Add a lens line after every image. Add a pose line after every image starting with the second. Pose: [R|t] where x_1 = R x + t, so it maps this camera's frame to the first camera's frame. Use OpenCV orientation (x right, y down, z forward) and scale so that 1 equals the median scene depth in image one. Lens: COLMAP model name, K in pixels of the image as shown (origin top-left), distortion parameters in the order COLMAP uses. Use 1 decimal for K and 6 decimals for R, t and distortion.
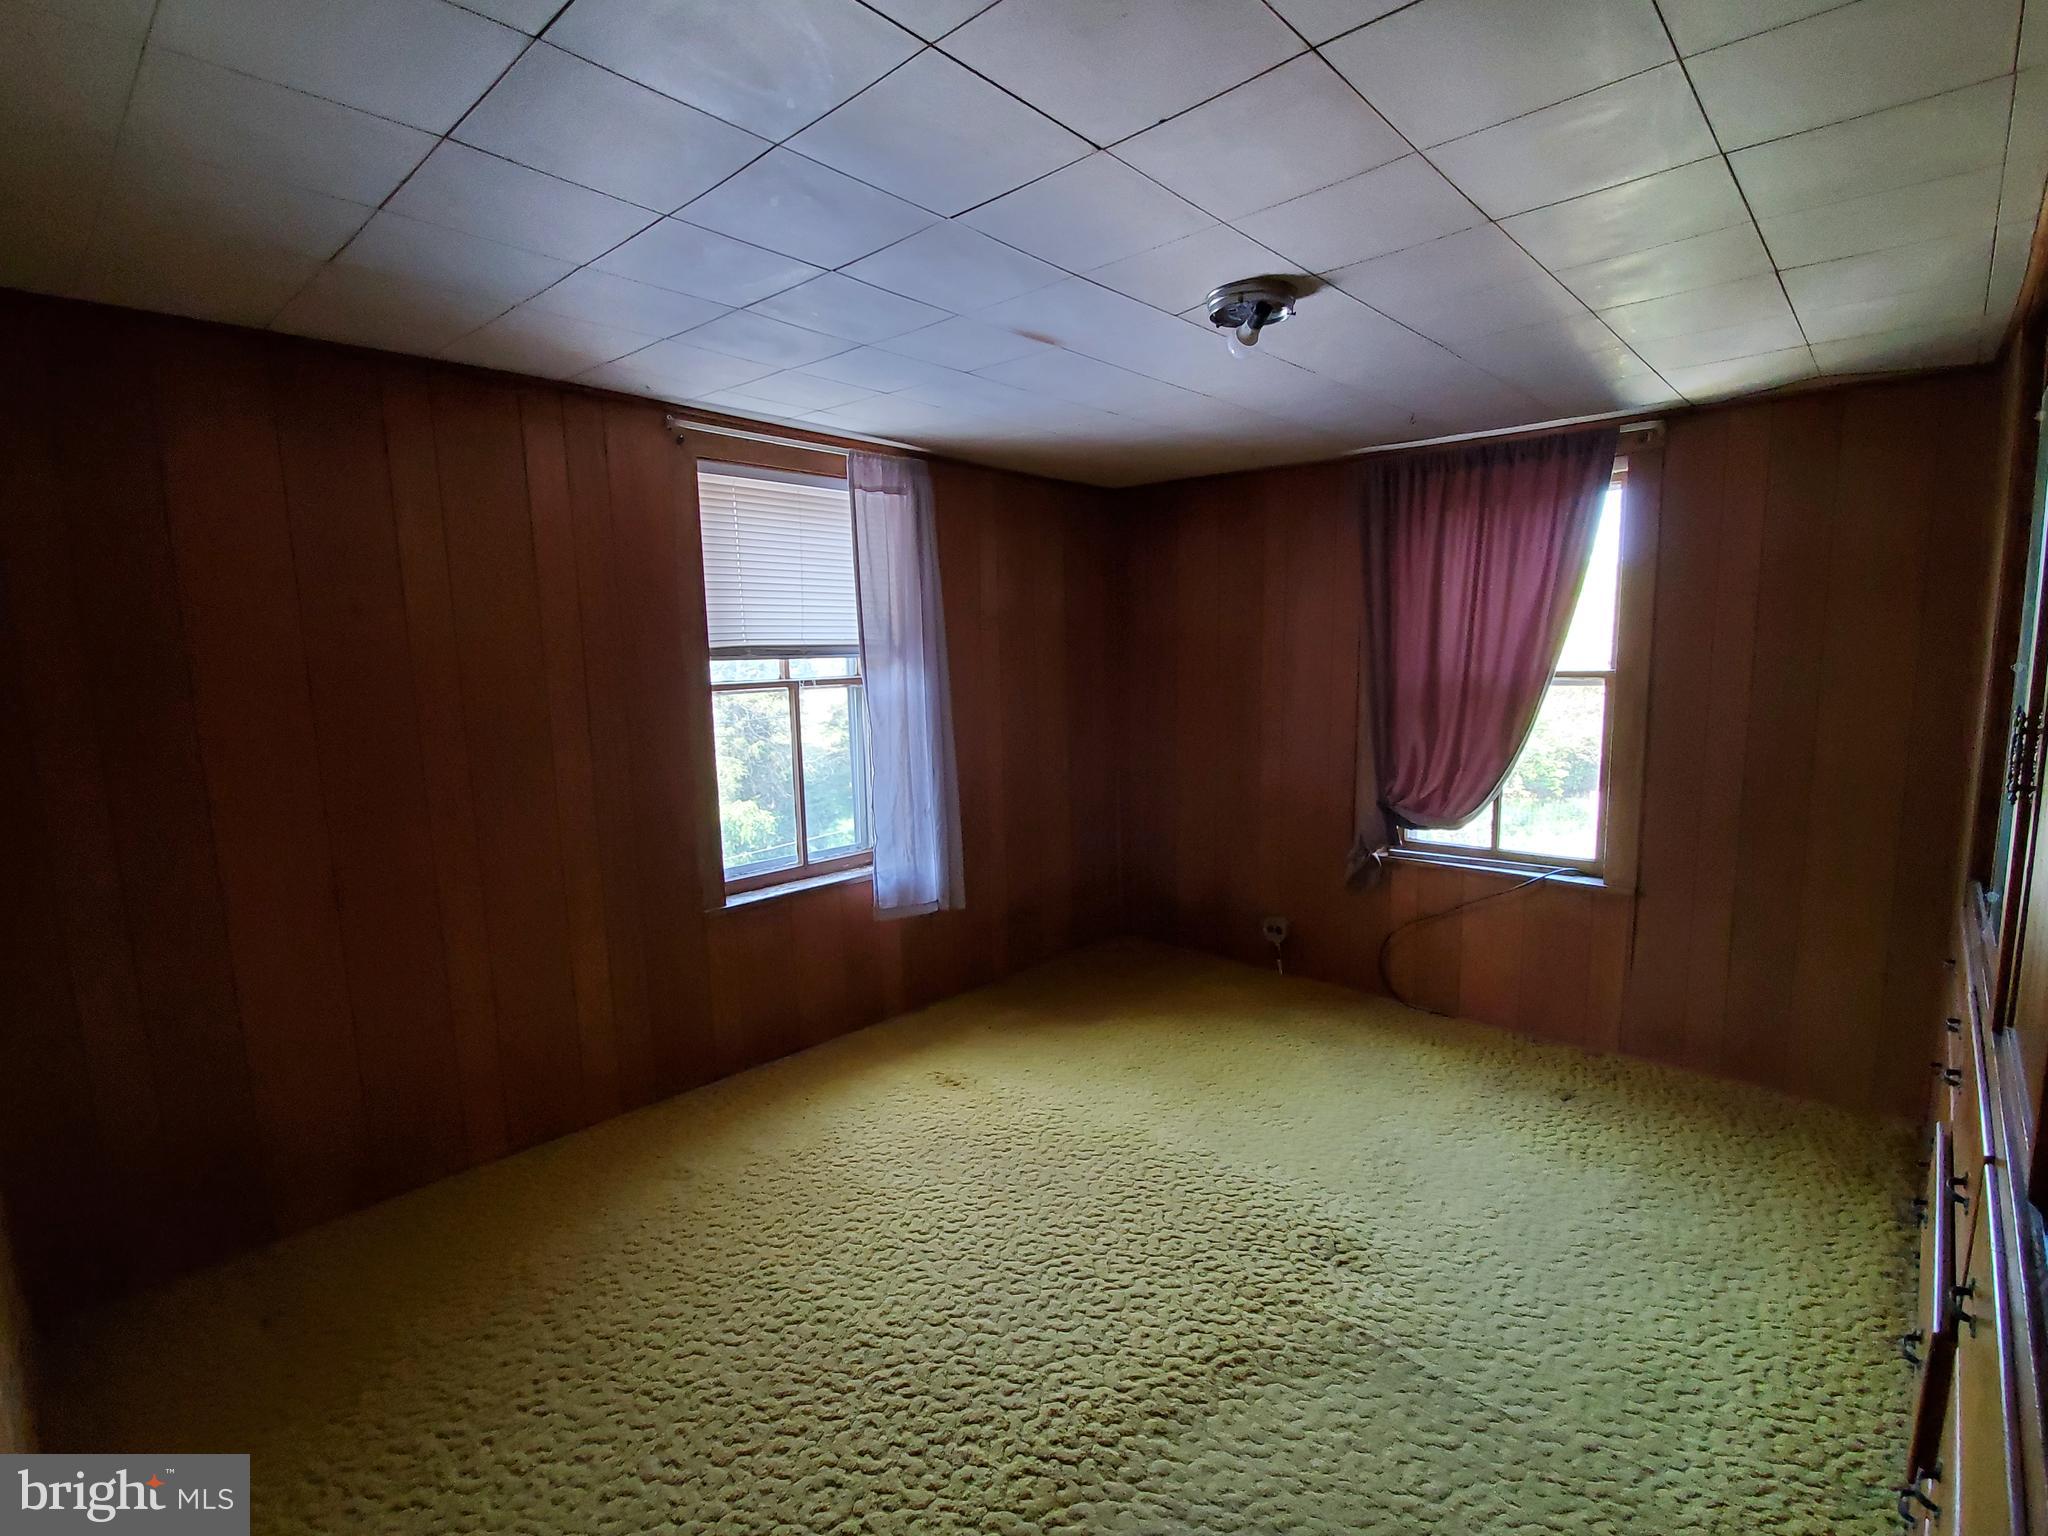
lens RADIAL K [[955.7, 0, 1041.8], [0, 955.7, 783.3], [0, 0, 1]] dist [0.003168, 0.000058]
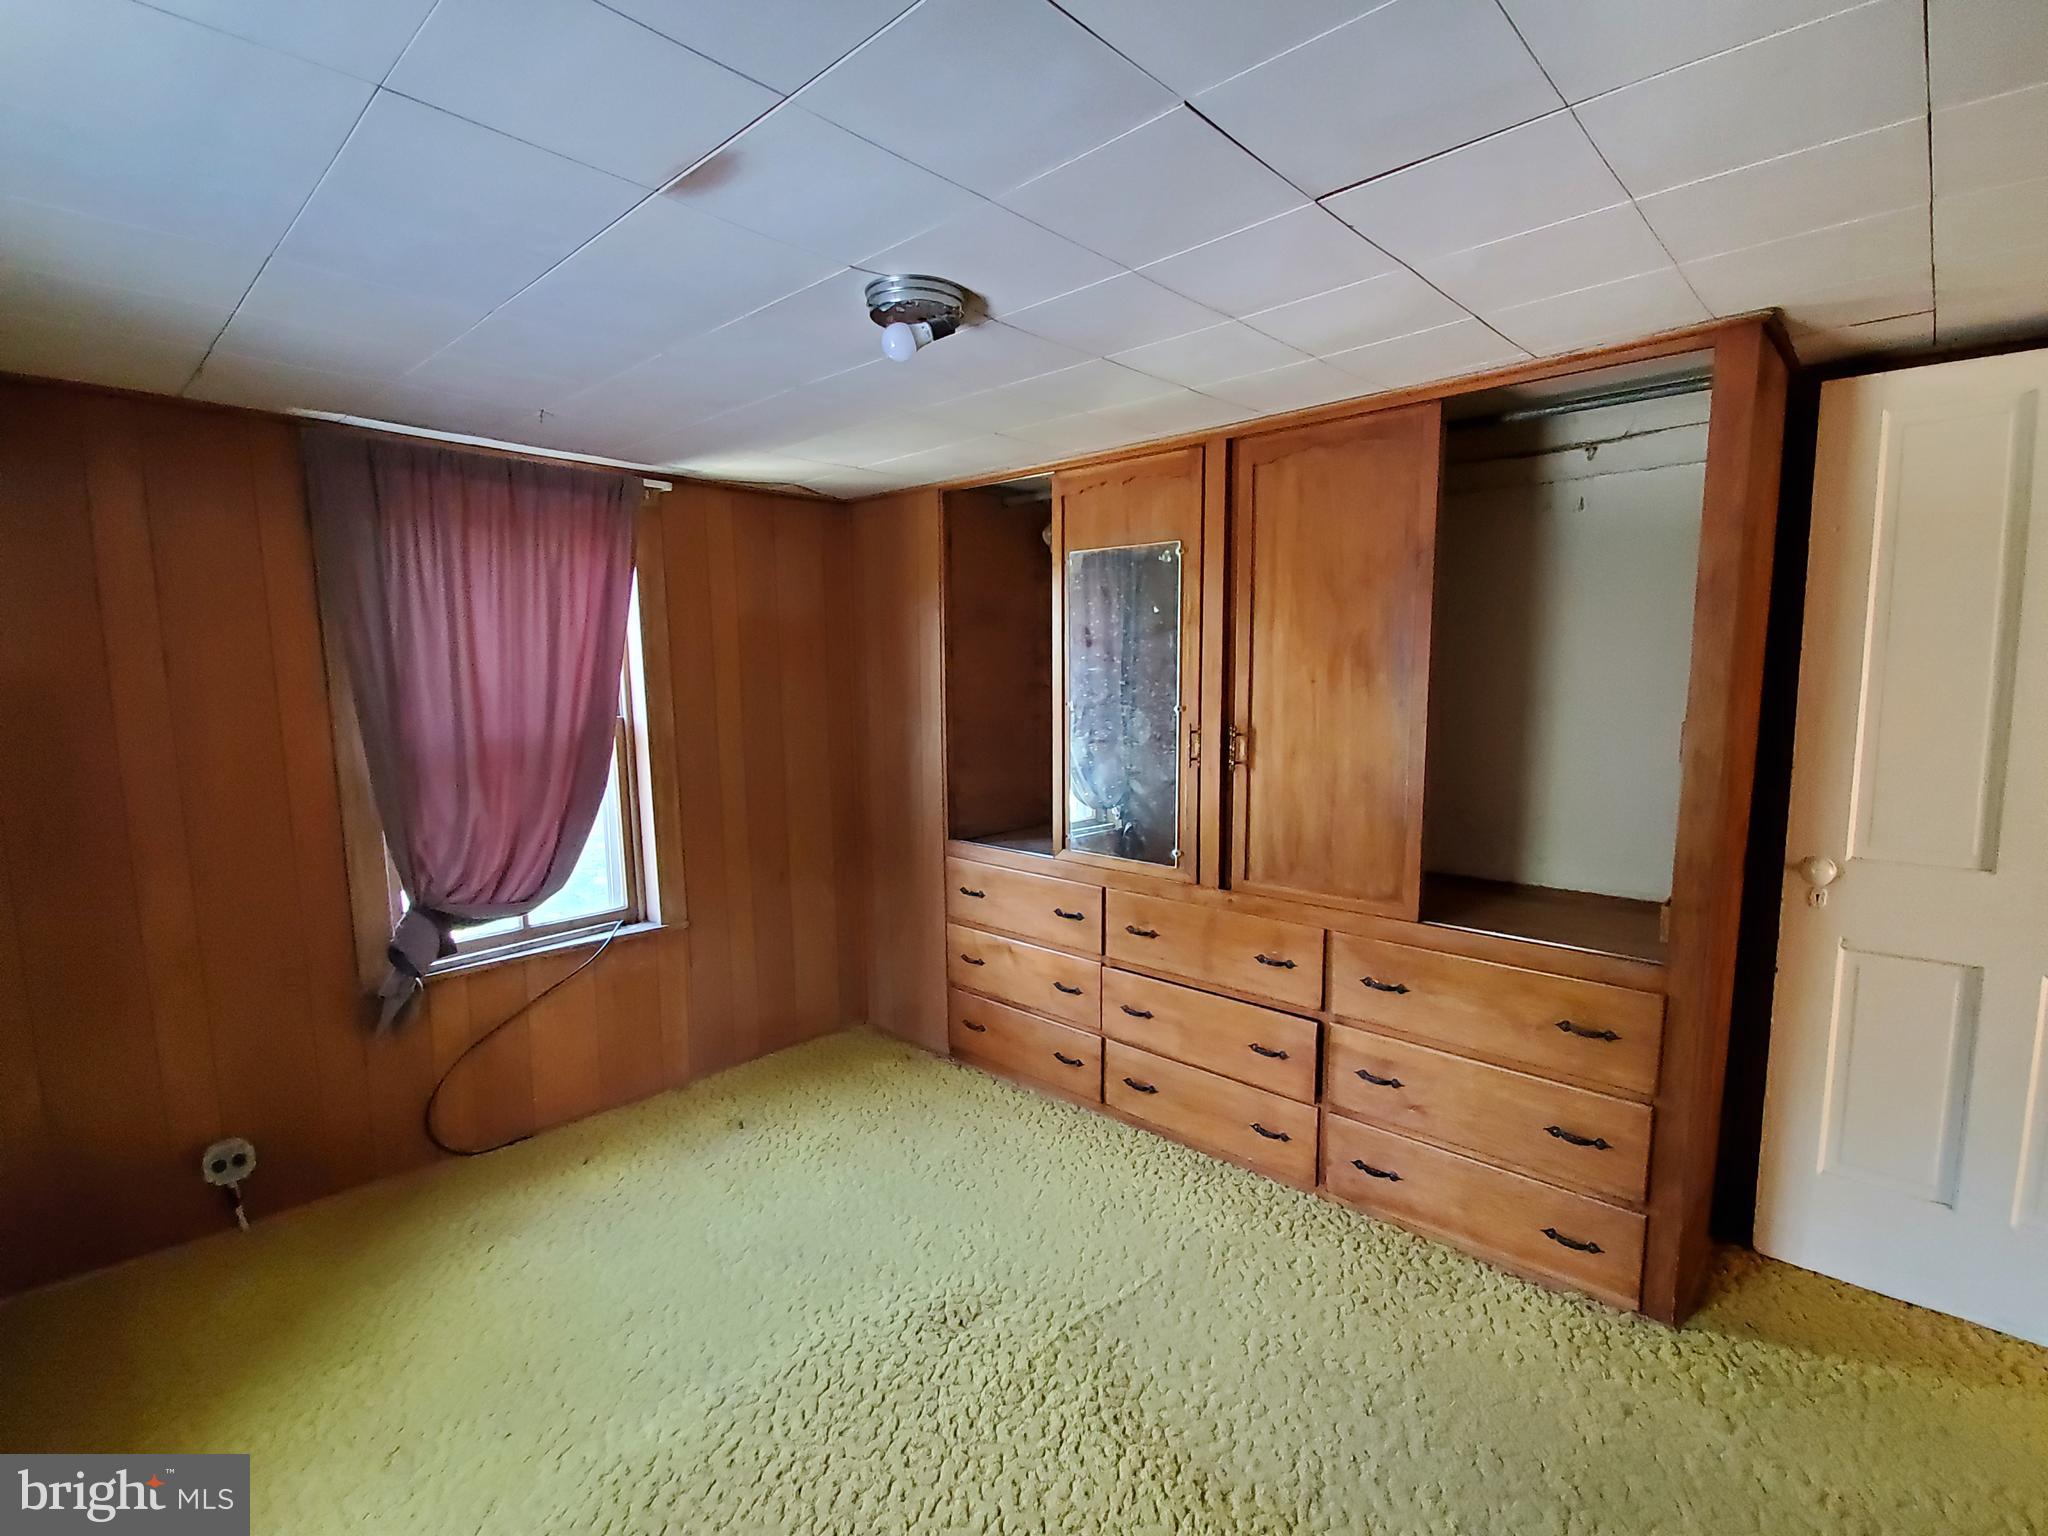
lens RADIAL K [[955.7, 0, 1041.8], [0, 955.7, 783.3], [0, 0, 1]] dist [0.003168, 0.000058]
pose [[0.009164, -0.103989, 0.994536, -0.390264], [0.140315, 0.984871, 0.101685, -0.086060], [-0.990064, 0.138617, 0.023616, 0.529357]]
